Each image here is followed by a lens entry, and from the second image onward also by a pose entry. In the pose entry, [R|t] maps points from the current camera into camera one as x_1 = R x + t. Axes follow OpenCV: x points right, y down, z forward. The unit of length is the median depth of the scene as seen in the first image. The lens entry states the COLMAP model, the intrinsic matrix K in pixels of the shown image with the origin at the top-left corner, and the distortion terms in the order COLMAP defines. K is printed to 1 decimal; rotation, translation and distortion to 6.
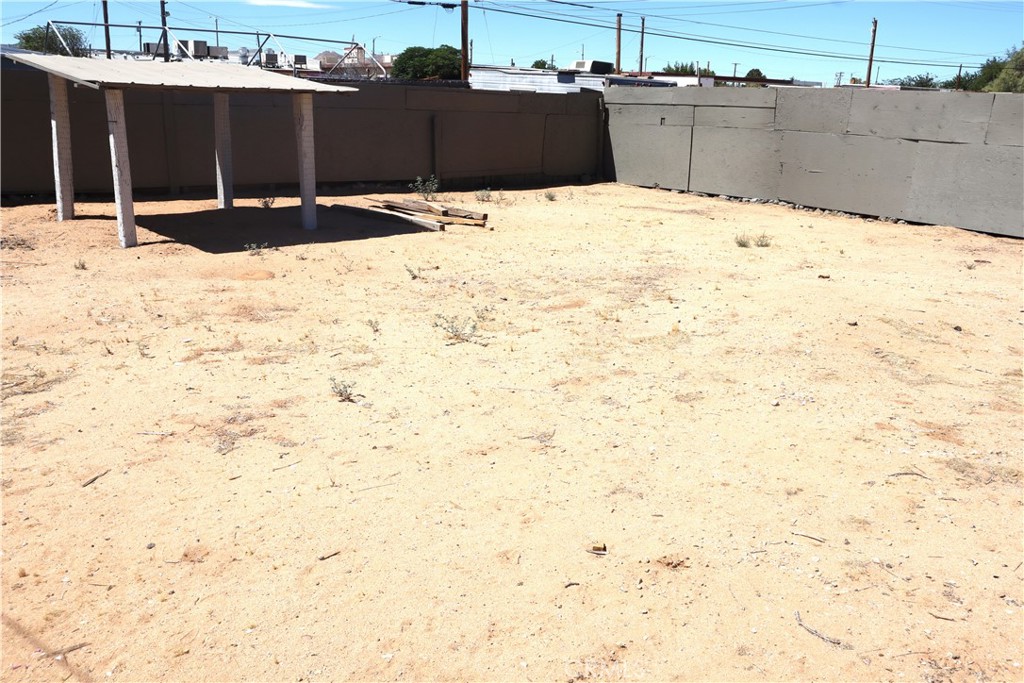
lens RADIAL K [[906.3, 0, 515.5], [0, 906.3, 342.4], [0, 0, 1]] dist [-0.045966, 0.052274]
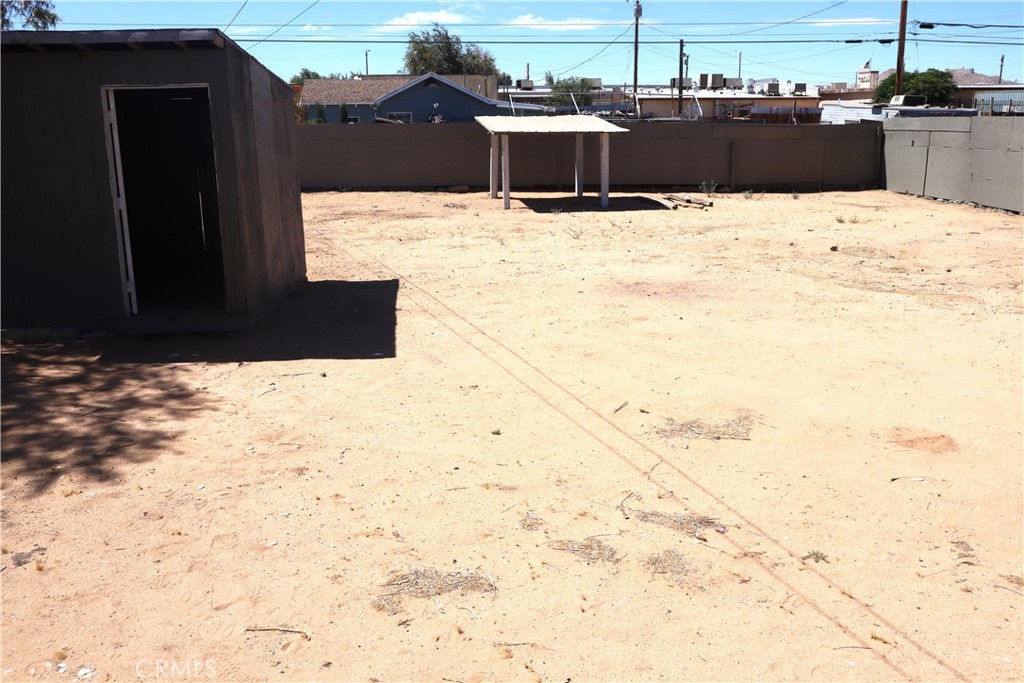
lens RADIAL K [[906.3, 0, 509.7], [0, 906.3, 341.8], [0, 0, 1]] dist [-0.045966, 0.052274]
pose [[0.836345, 0.098936, -0.539203, 0.382665], [-0.111995, 0.993671, 0.008612, 0.092842], [0.536642, 0.053186, 0.842132, -0.385798]]
